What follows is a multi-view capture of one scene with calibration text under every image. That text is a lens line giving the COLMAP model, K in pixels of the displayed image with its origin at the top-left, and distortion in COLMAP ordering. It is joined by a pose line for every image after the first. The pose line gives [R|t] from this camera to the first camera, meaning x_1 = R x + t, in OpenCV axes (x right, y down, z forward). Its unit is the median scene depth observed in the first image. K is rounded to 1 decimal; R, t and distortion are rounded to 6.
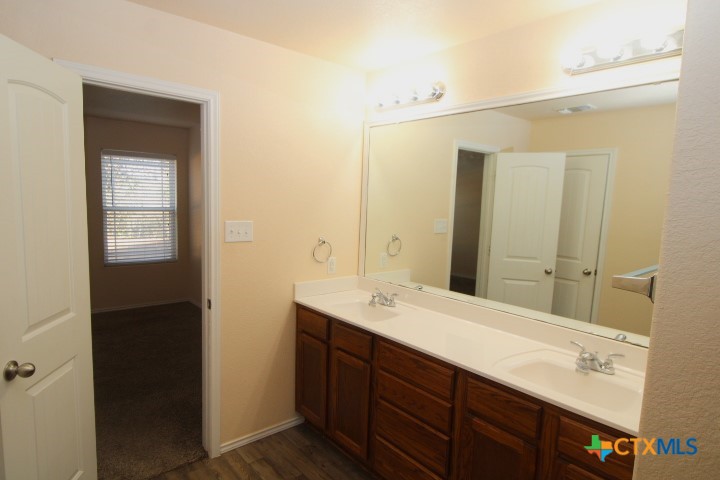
lens RADIAL K [[411.4, 0, 360.2], [0, 411.4, 241.5], [0, 0, 1]] dist [0.001003, -0.005656]
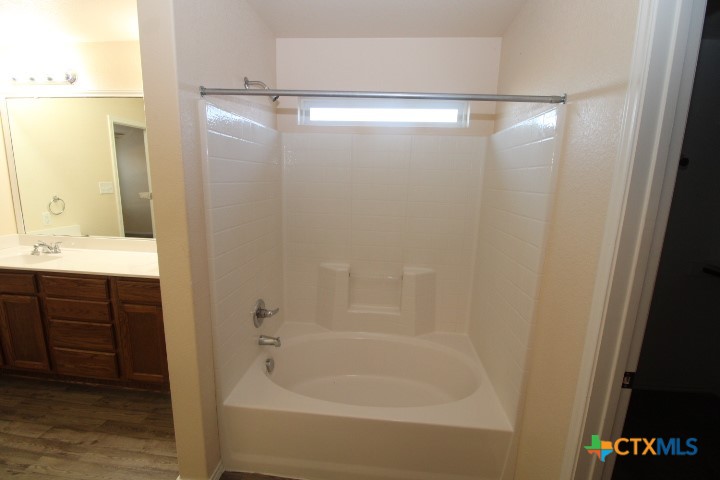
lens RADIAL K [[332.4, 0, 357.7], [0, 332.4, 239.9], [0, 0, 1]] dist [-0.017970, -0.004349]
pose [[0.716925, -0.146892, 0.681500, 0.077709], [0.072236, 0.987940, 0.136952, 0.065093], [-0.693398, -0.048955, 0.718890, -0.396995]]
